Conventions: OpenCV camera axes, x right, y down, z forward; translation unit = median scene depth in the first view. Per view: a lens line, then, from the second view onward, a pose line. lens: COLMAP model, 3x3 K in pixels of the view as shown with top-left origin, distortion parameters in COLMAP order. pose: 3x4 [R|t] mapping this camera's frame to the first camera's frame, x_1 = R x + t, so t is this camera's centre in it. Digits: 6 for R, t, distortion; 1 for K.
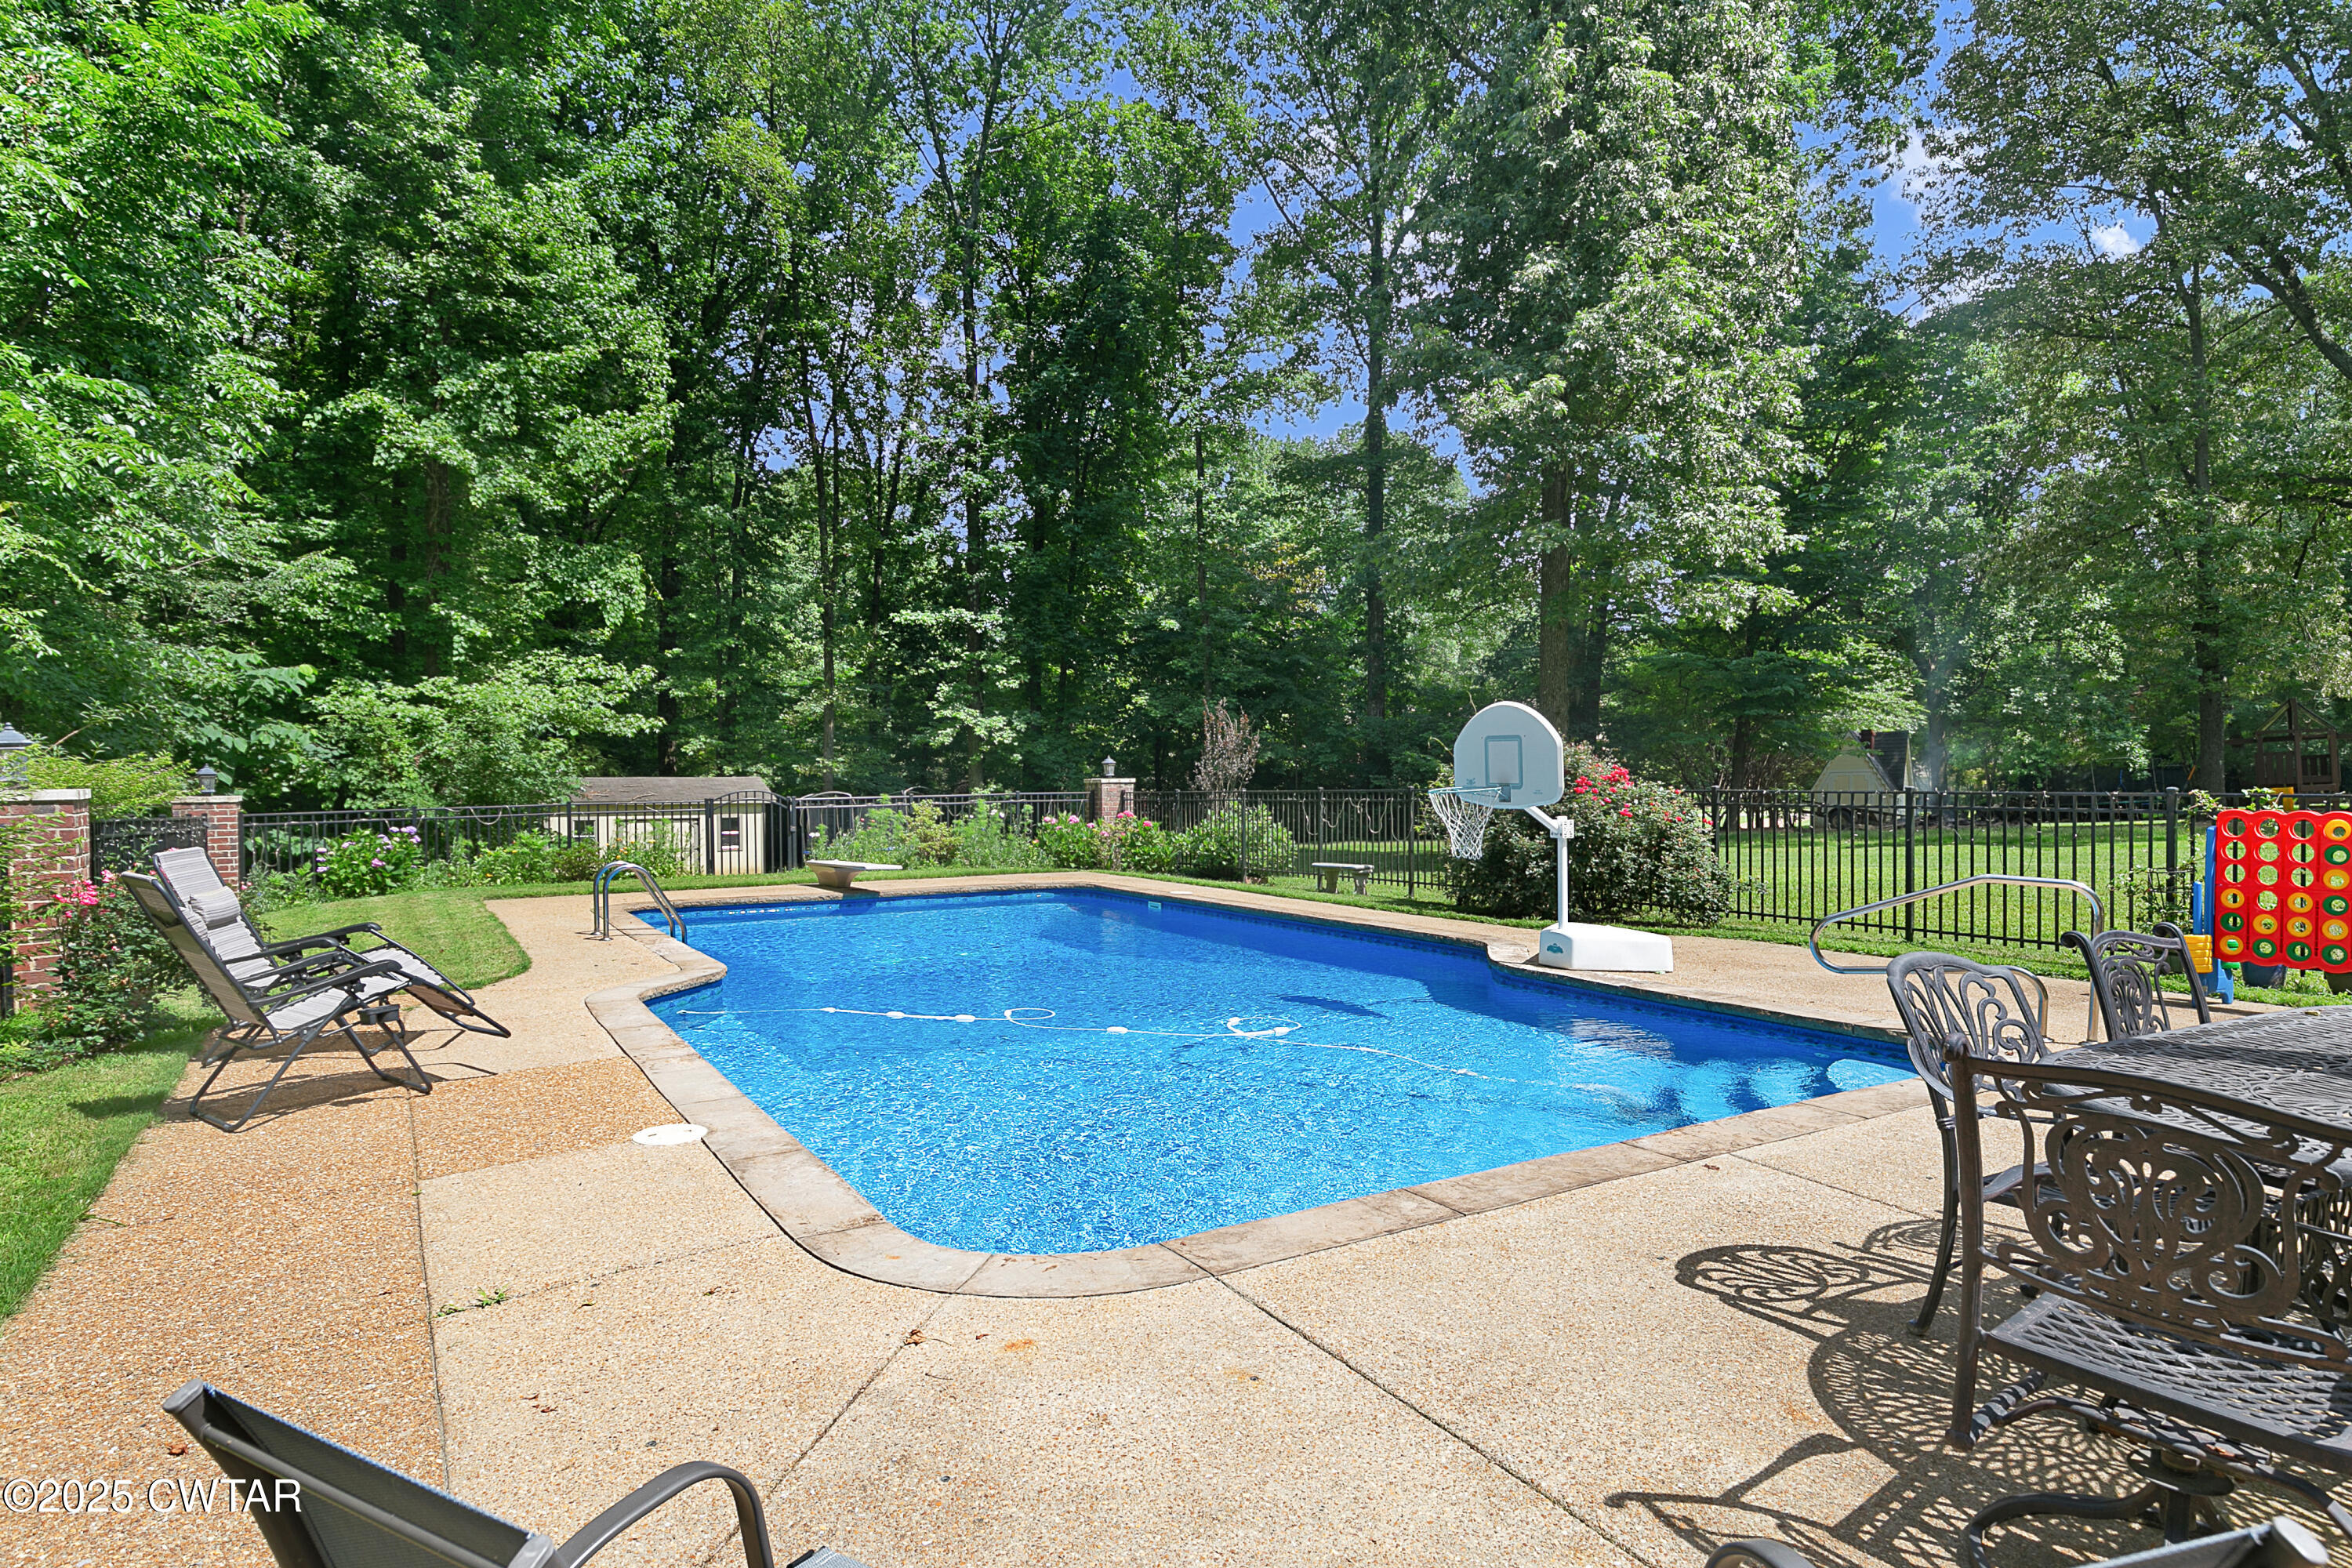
lens RADIAL K [[1341.3, 0, 1174.9], [0, 1341.3, 780.3], [0, 0, 1]] dist [0.000130, 0.000179]
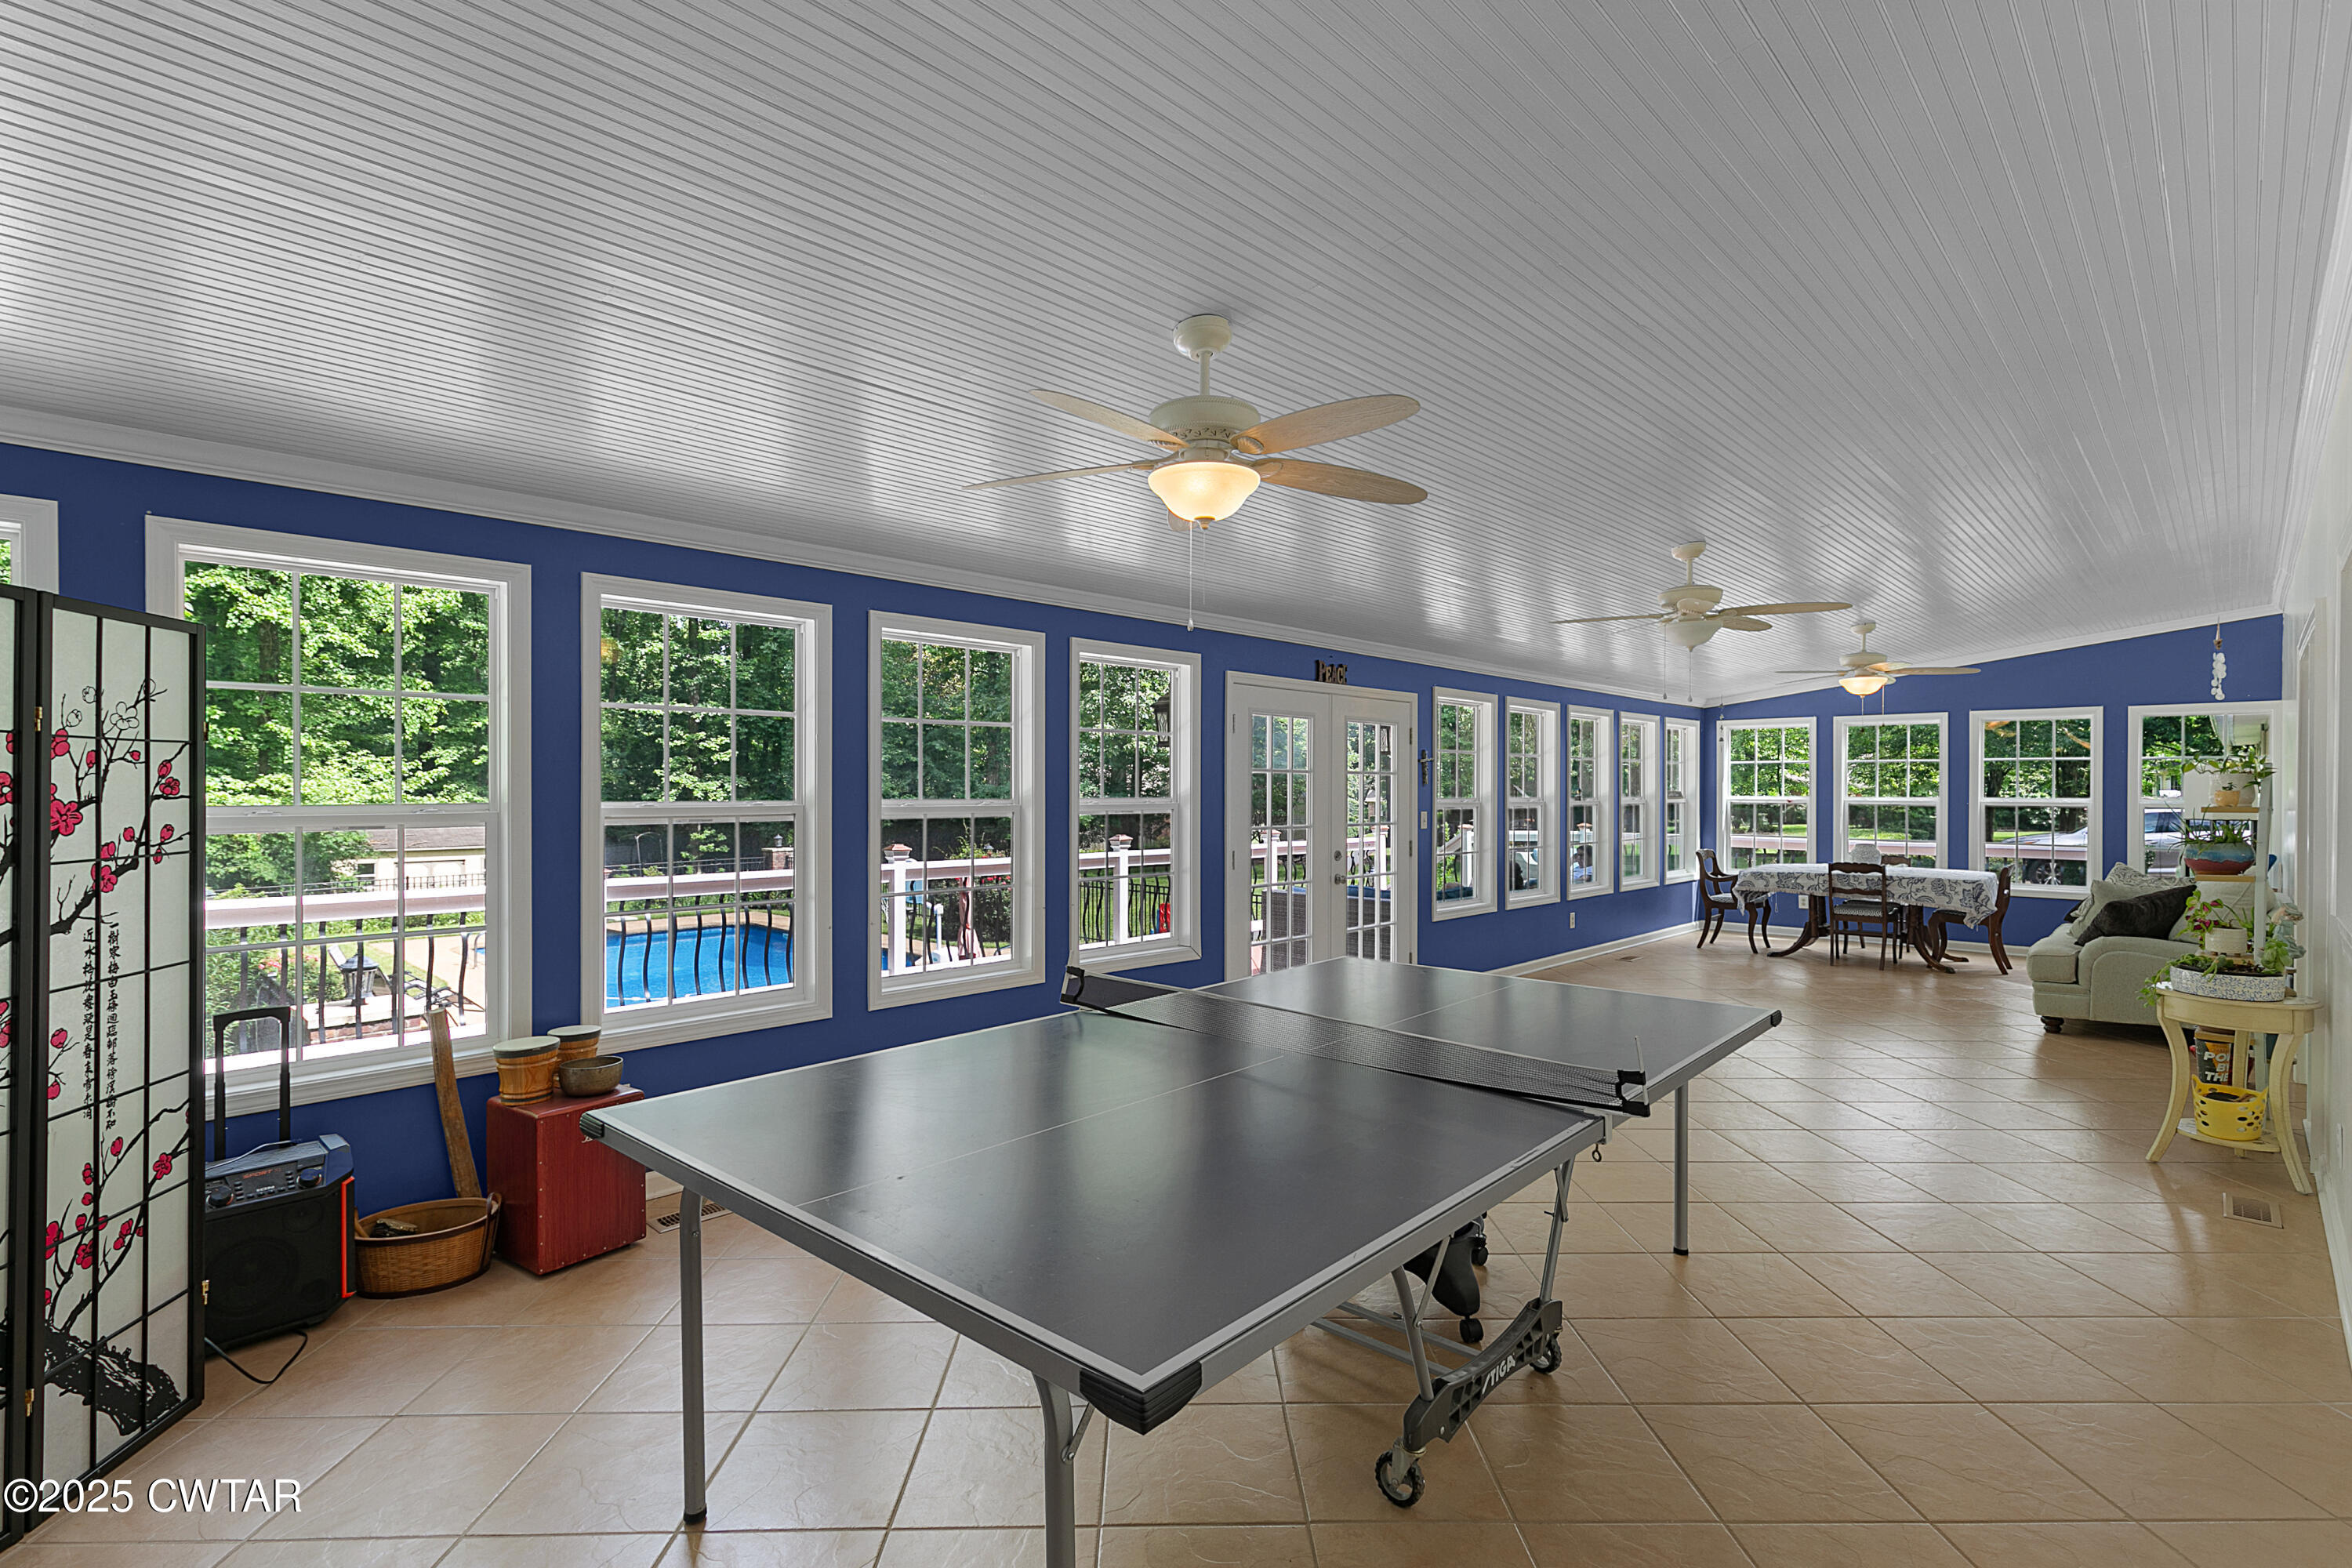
lens RADIAL K [[1082.1, 0, 1179.9], [0, 1082.1, 791.7], [0, 0, 1]] dist [-0.000293, -0.000121]
pose [[0.964354, 0.002857, 0.264599, 0.062632], [-0.001301, 0.999981, -0.006057, -0.052963], [-0.264612, 0.005497, 0.964339, -0.330756]]
